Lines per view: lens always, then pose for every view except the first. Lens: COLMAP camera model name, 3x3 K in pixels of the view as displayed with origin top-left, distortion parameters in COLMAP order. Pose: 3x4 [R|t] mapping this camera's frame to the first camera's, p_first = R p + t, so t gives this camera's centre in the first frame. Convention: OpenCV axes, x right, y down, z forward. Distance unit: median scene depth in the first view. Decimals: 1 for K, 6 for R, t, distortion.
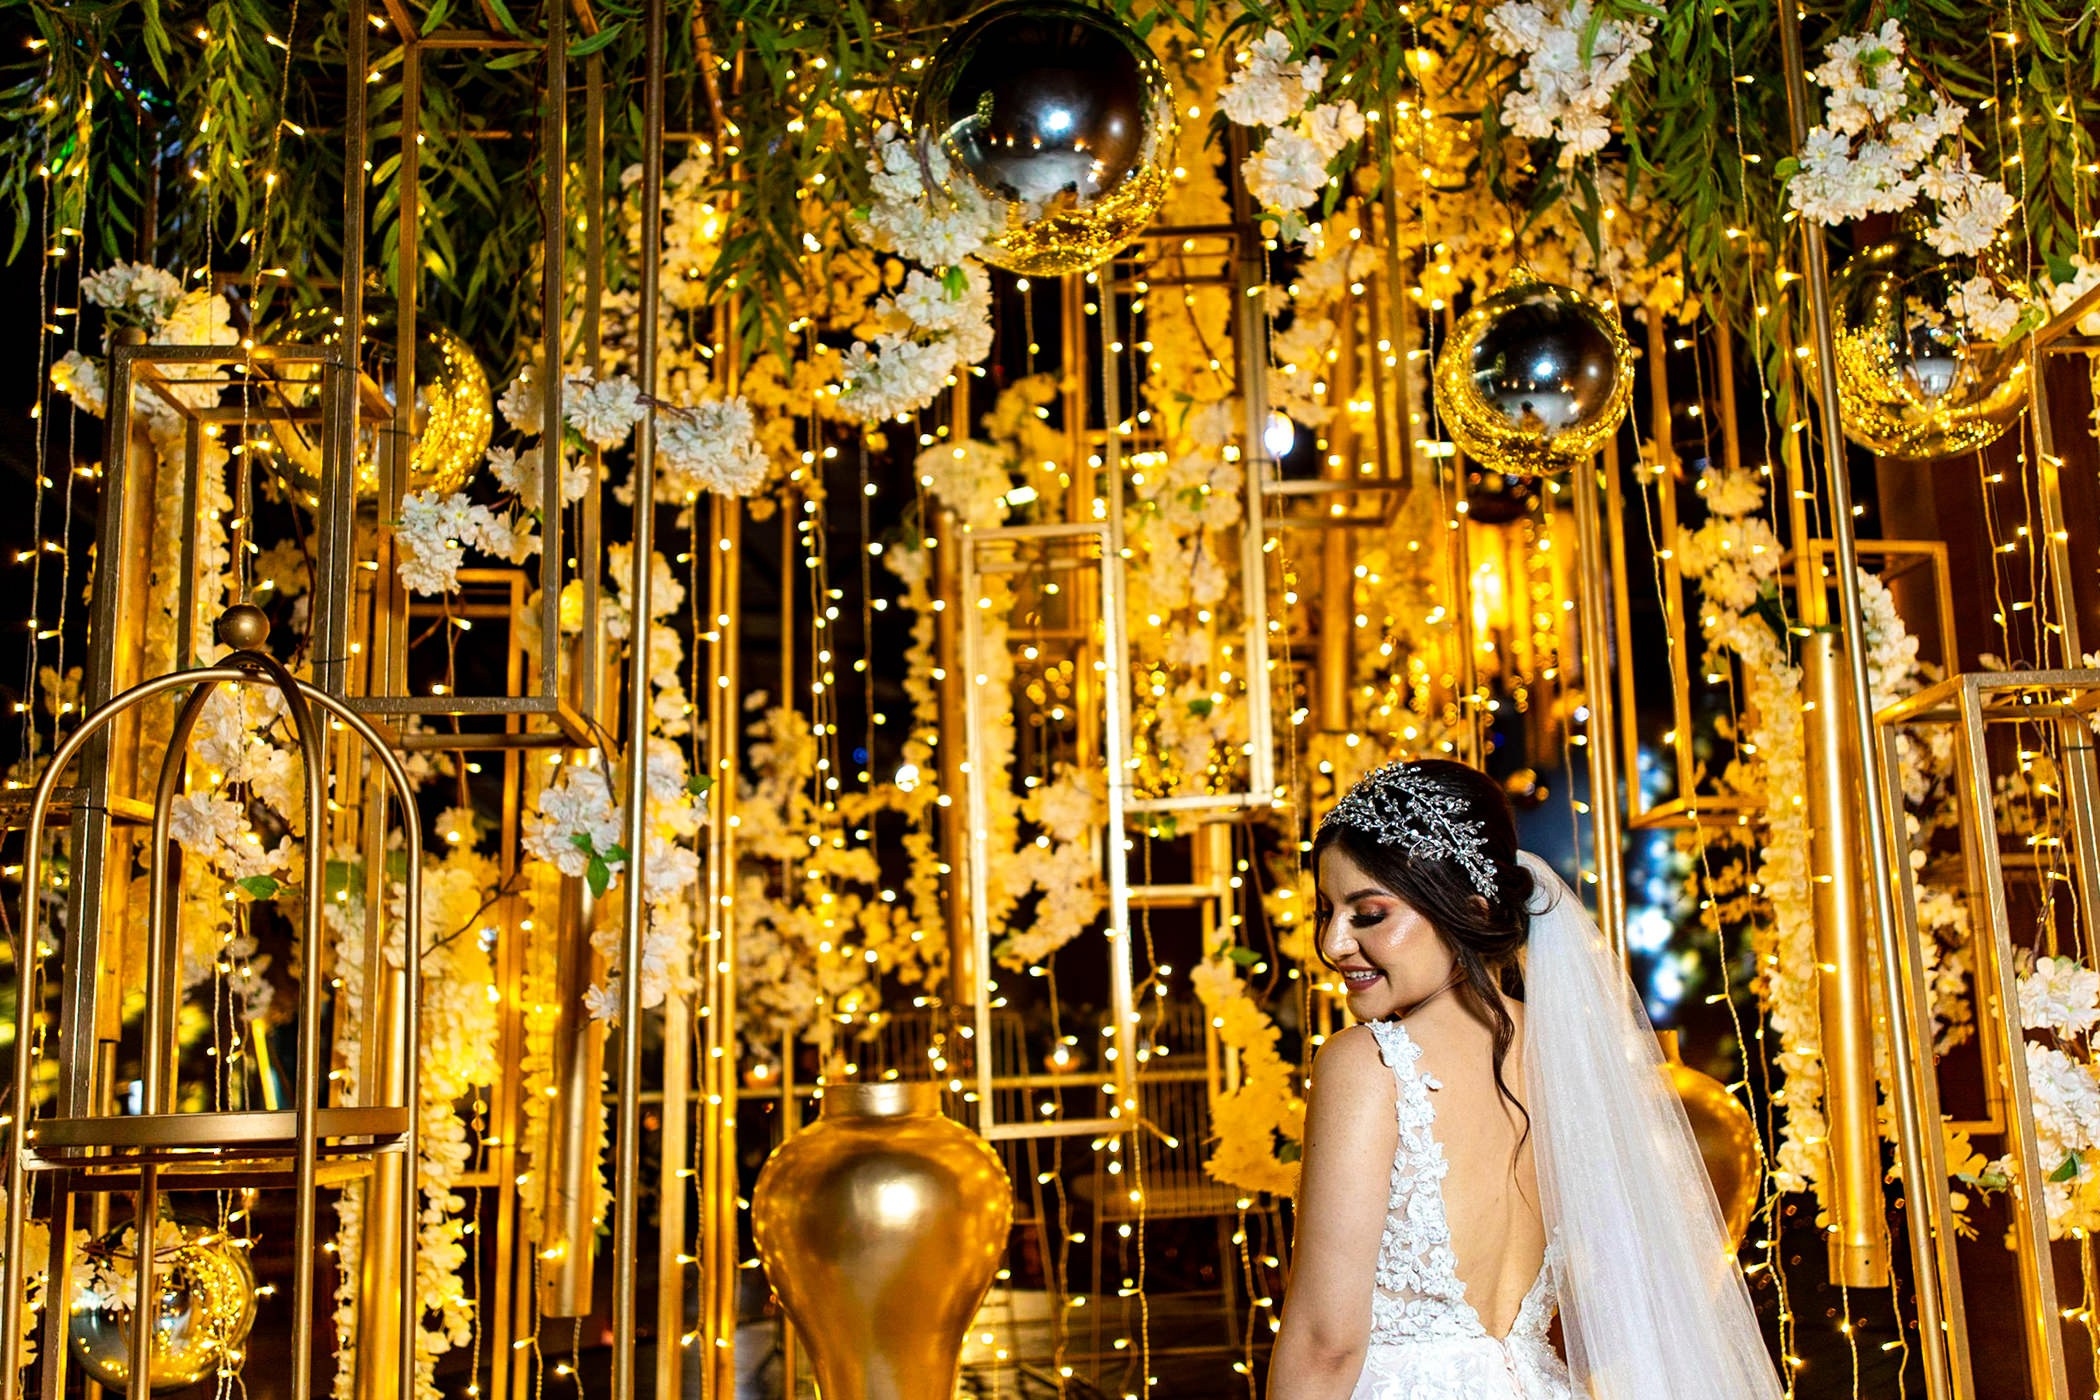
lens RADIAL K [[2127.7, 0, 1050.0], [0, 2127.7, 700.0], [0, 0, 1]] dist [-0.013570, 0.004483]
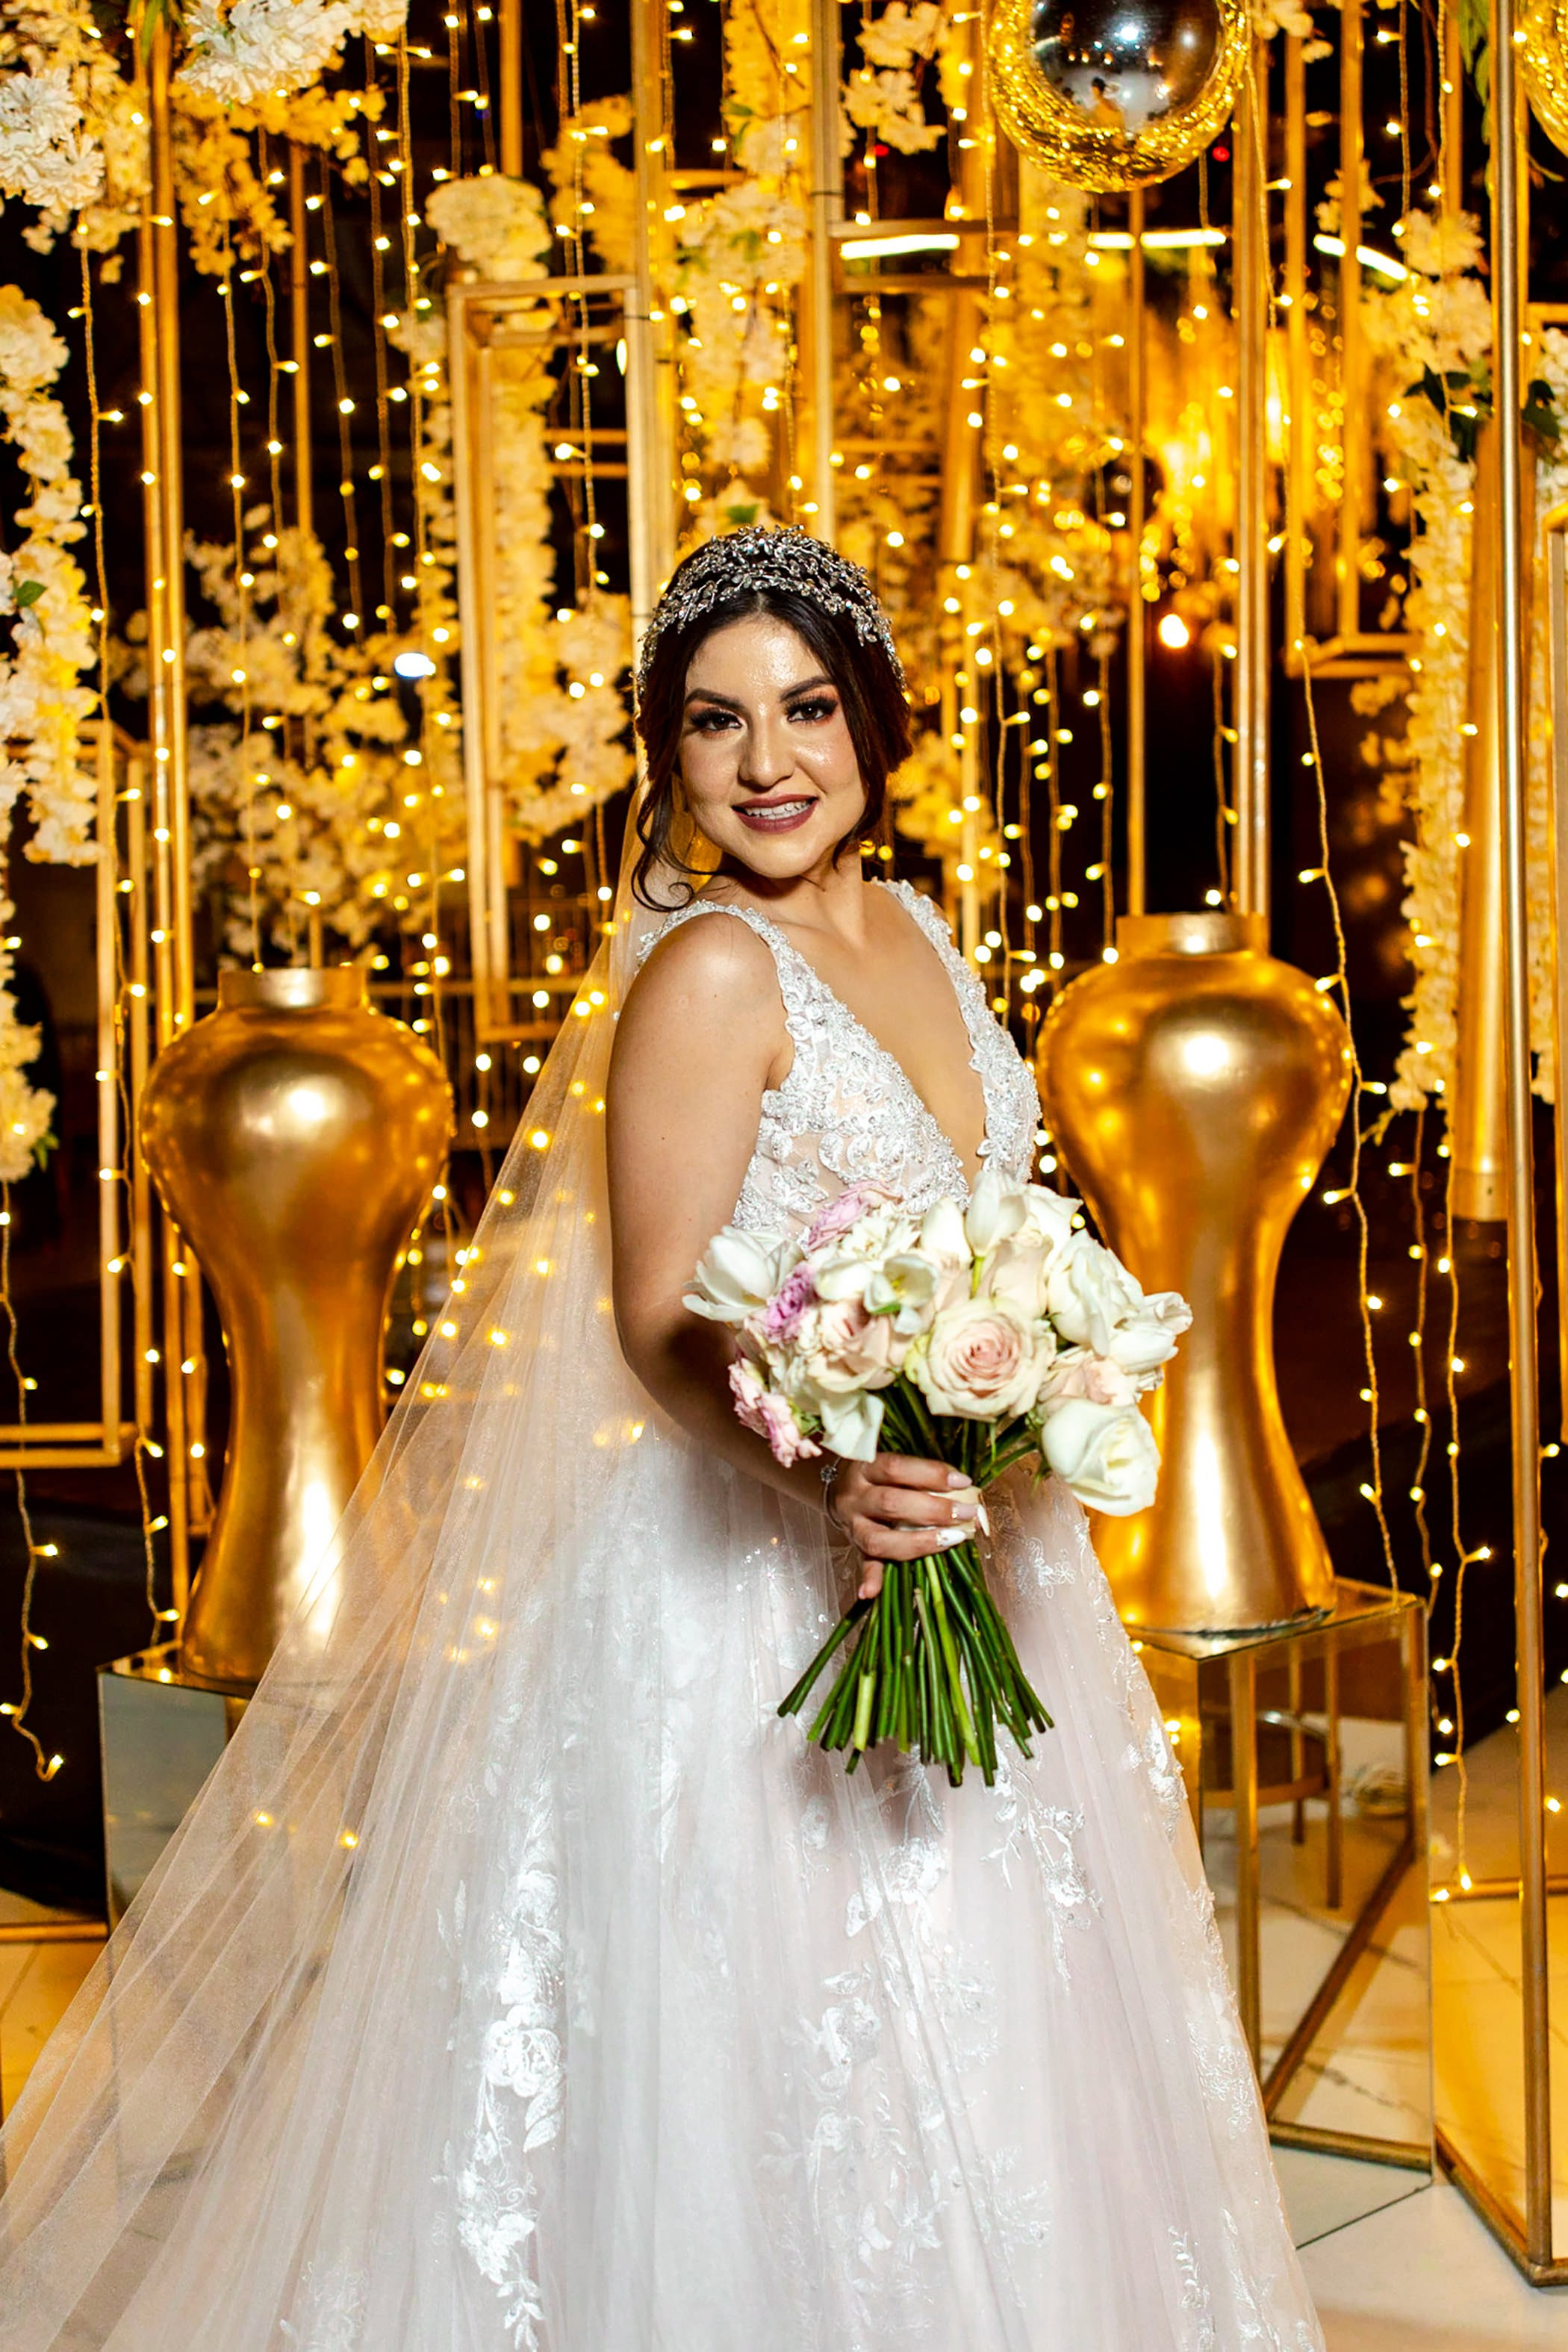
lens RADIAL K [[2377.6, 0, 785.9], [0, 2377.6, 1111.8], [0, 0, 1]] dist [0.007543, 0.011663]
pose [[0.999942, 0.008653, -0.006376, 0.083314], [-0.006997, 0.974324, 0.225042, 0.017816], [0.008160, -0.224984, 0.974328, 0.064327]]
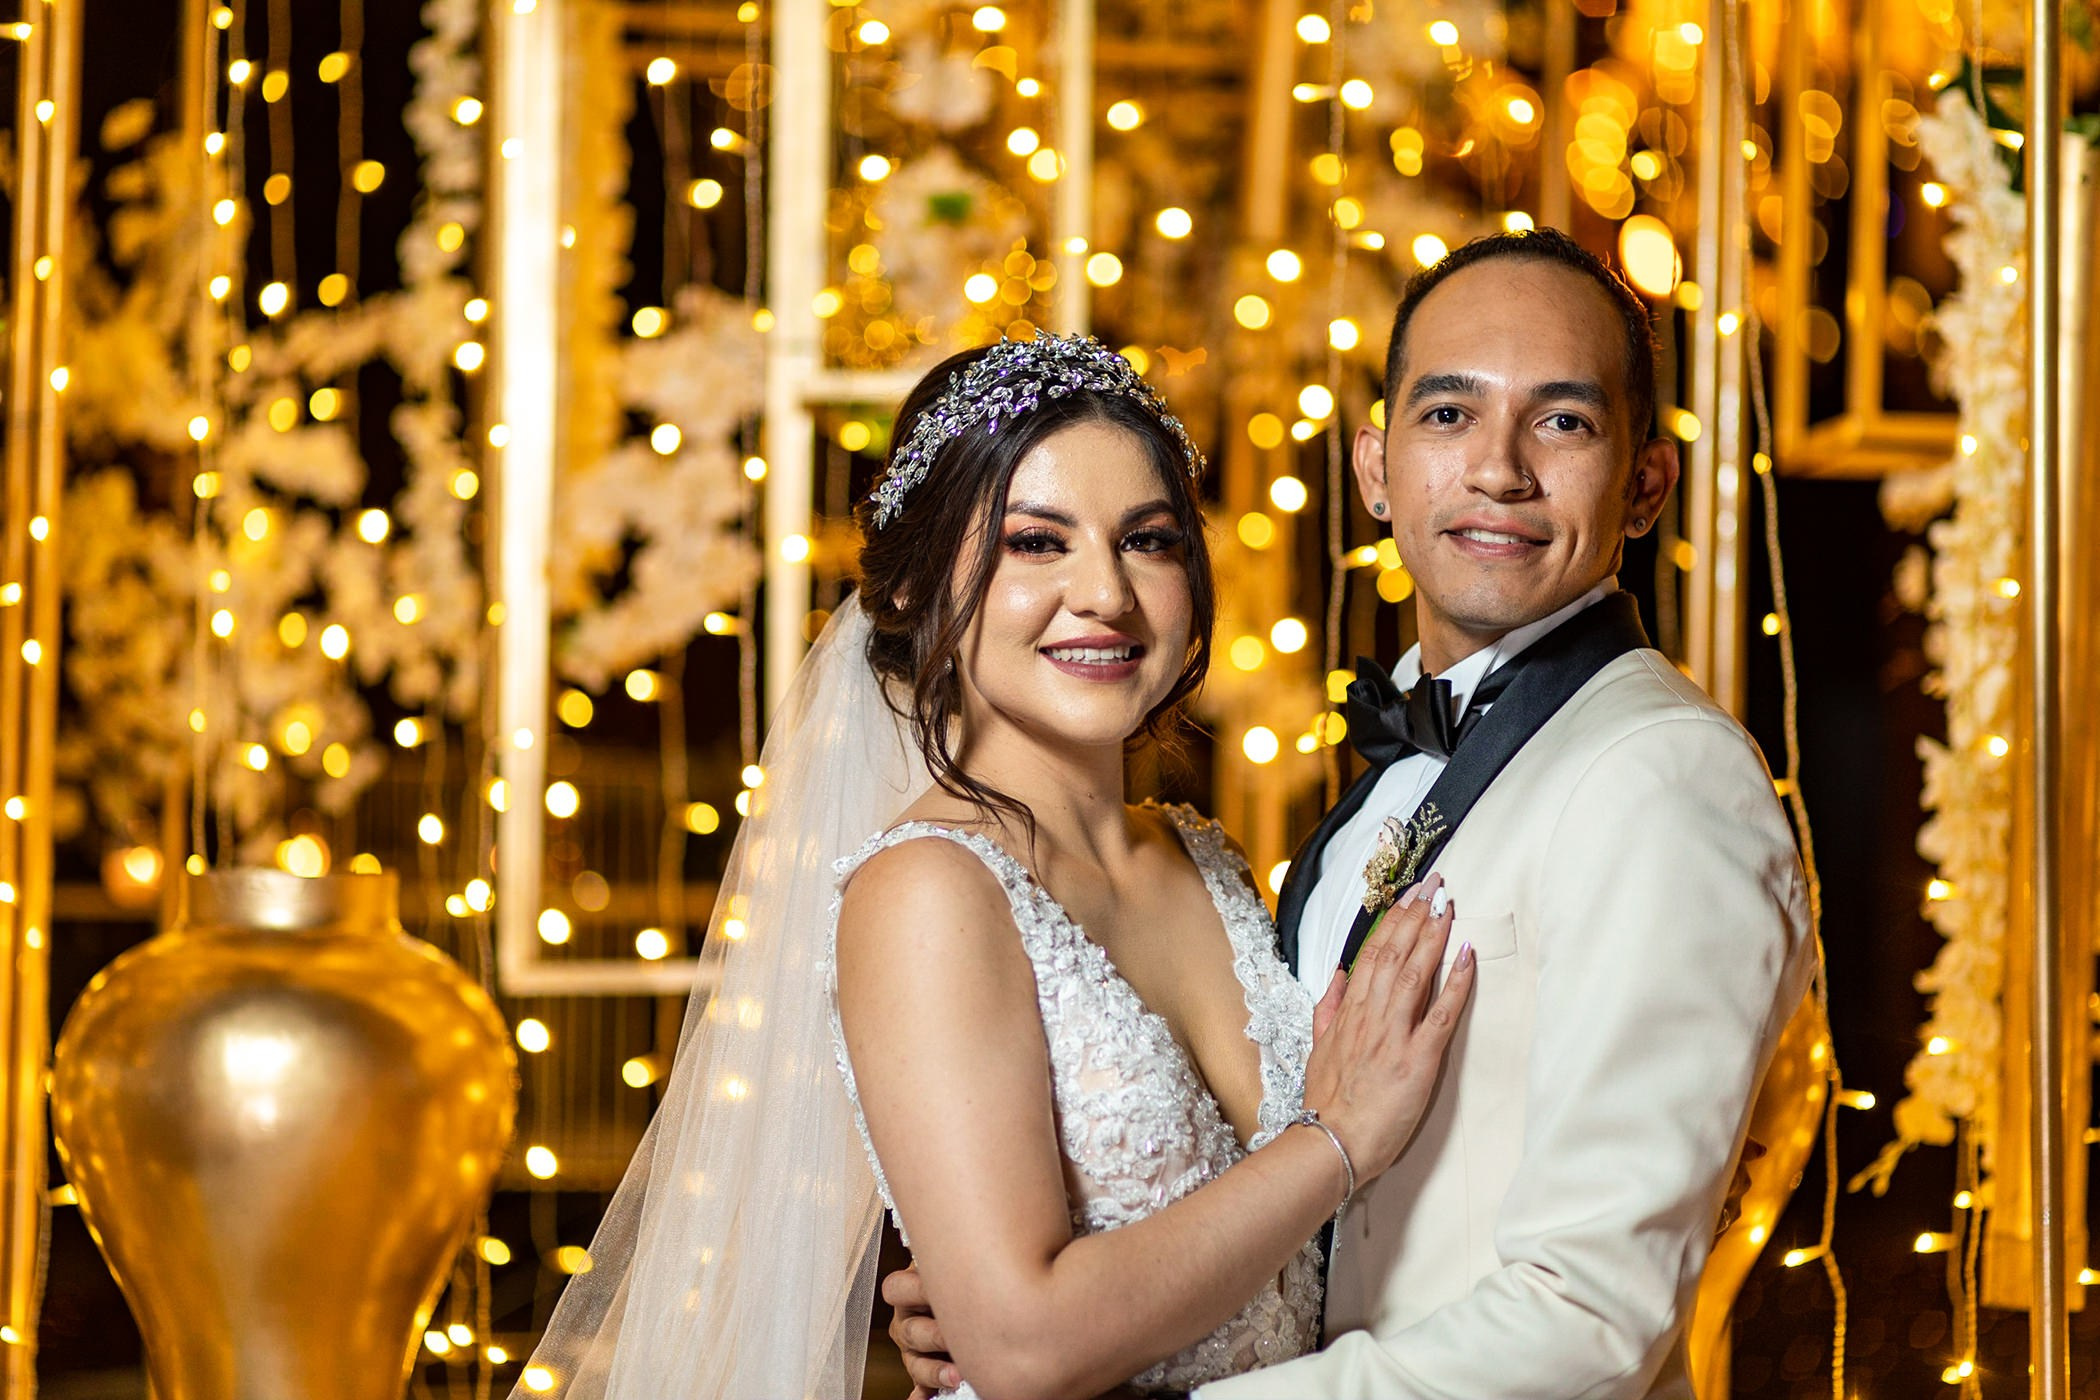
lens RADIAL K [[4974.3, 0, 1050.0], [0, 4974.3, 700.0], [0, 0, 1]] dist [0.291450, -4.303017]
pose [[0.998436, 0.046268, 0.031393, 0.054657], [-0.049944, 0.990419, 0.128745, -0.031605], [-0.025135, -0.130112, 0.991181, -0.216834]]
